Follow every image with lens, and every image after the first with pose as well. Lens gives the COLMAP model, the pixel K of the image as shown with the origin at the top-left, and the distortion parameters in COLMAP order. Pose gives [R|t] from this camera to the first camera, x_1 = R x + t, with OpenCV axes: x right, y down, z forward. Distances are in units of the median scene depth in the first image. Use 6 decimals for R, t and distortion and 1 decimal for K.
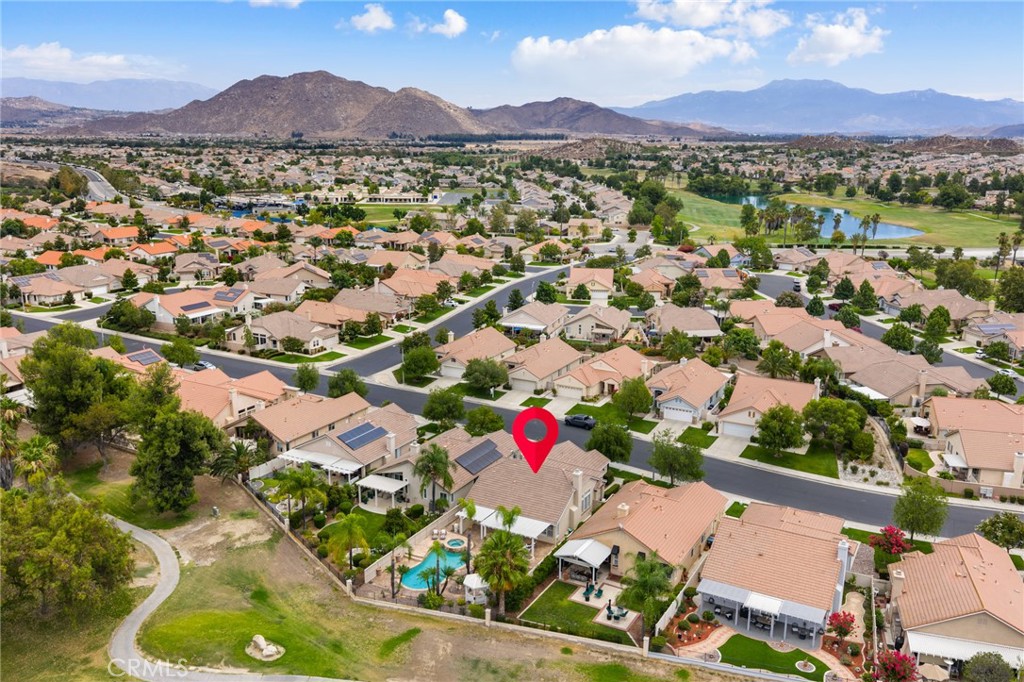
lens RADIAL K [[834.1, 0, 510.9], [0, 834.1, 339.7], [0, 0, 1]] dist [0.000638, -0.012876]
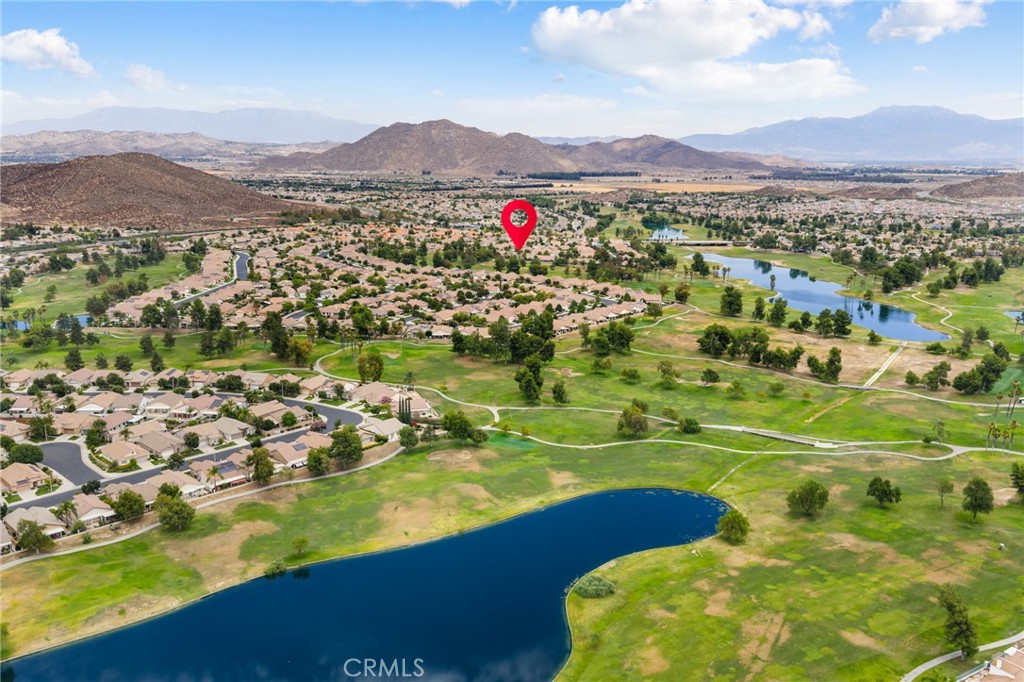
lens RADIAL K [[834.1, 0, 512.1], [0, 834.1, 341.3], [0, 0, 1]] dist [0.000638, -0.012876]
pose [[0.993093, 0.026988, -0.114185, 0.026164], [-0.029967, 0.999252, -0.024452, 0.038266], [0.113440, 0.027705, 0.993159, -0.233627]]
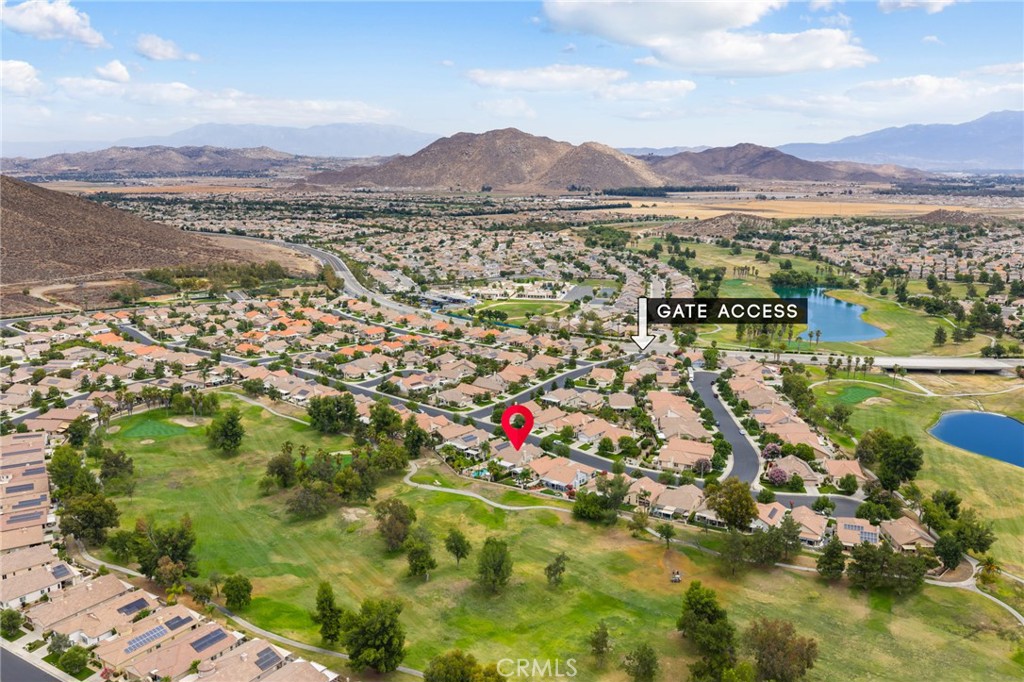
lens RADIAL K [[834.1, 0, 511.3], [0, 834.1, 340.0], [0, 0, 1]] dist [0.000638, -0.012876]
pose [[0.976120, 0.036333, -0.214171, 0.020098], [-0.045098, 0.998327, -0.036181, -0.004668], [0.212498, 0.044975, 0.976126, -0.065308]]
